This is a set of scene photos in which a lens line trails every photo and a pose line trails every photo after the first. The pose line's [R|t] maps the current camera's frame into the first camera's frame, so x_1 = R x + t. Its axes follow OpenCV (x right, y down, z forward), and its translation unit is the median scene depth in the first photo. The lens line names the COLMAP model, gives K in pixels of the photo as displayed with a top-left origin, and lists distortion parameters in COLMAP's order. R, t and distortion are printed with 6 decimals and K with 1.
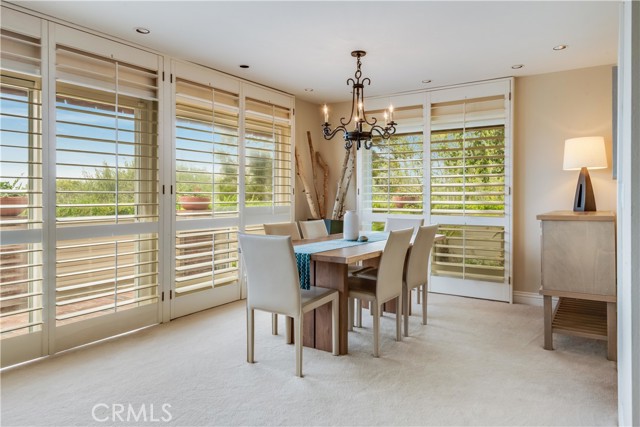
lens RADIAL K [[437.8, 0, 326.6], [0, 437.8, 197.4], [0, 0, 1]] dist [0.010078, -0.008224]
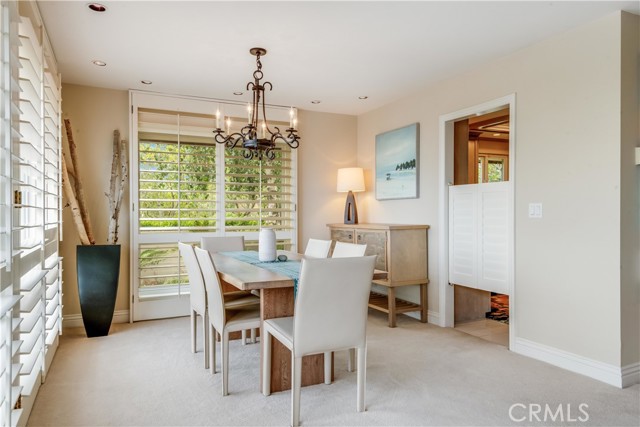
lens RADIAL K [[437.8, 0, 320.3], [0, 437.8, 215.0], [0, 0, 1]] dist [0.010078, -0.008224]
pose [[0.511340, -0.007628, 0.859345, -0.629739], [0.006437, 0.999967, 0.005046, -0.000542], [-0.859355, 0.002952, 0.511372, 0.438099]]
